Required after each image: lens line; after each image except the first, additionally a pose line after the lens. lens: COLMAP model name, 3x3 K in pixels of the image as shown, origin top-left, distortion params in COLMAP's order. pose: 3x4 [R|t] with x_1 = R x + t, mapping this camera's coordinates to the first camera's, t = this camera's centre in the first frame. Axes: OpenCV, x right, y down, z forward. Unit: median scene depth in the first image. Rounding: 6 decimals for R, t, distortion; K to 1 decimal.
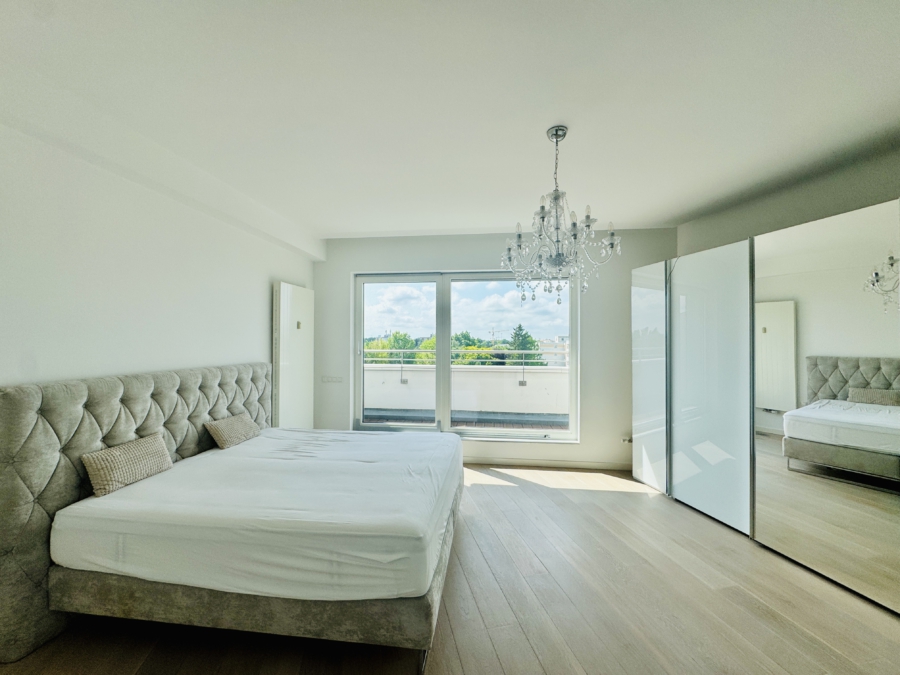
lens RADIAL K [[357.0, 0, 450.0], [0, 357.0, 337.5], [0, 0, 1]] dist [-0.002452, 0.000095]
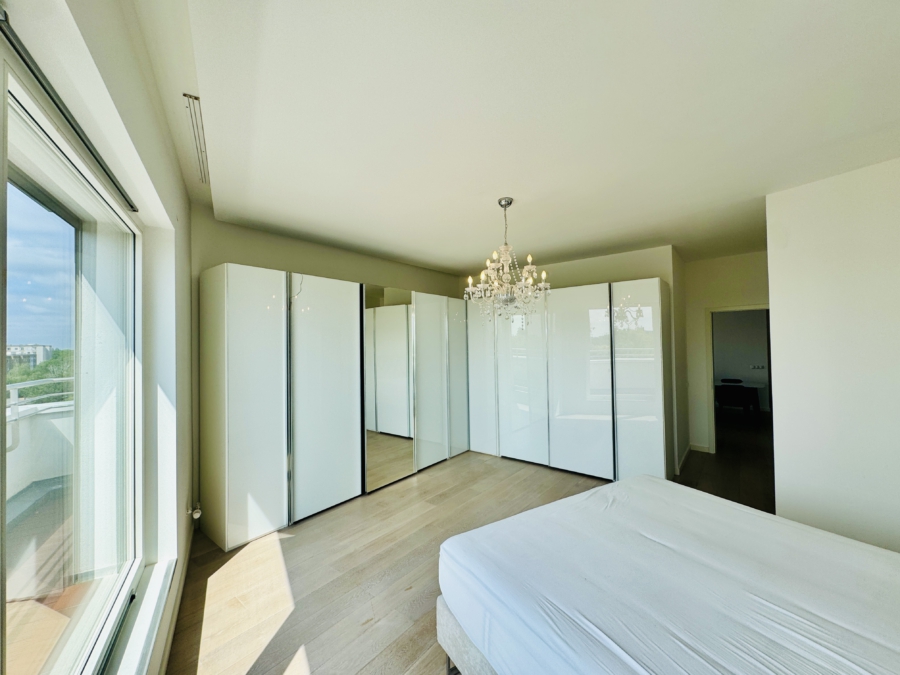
lens RADIAL K [[357.0, 0, 450.0], [0, 357.0, 337.5], [0, 0, 1]] dist [-0.002452, 0.000095]
pose [[-0.626819, 0.009561, 0.779106, -0.506185], [-0.012517, 0.999672, -0.022339, -0.050505], [-0.779064, -0.023755, -0.626494, 1.608784]]
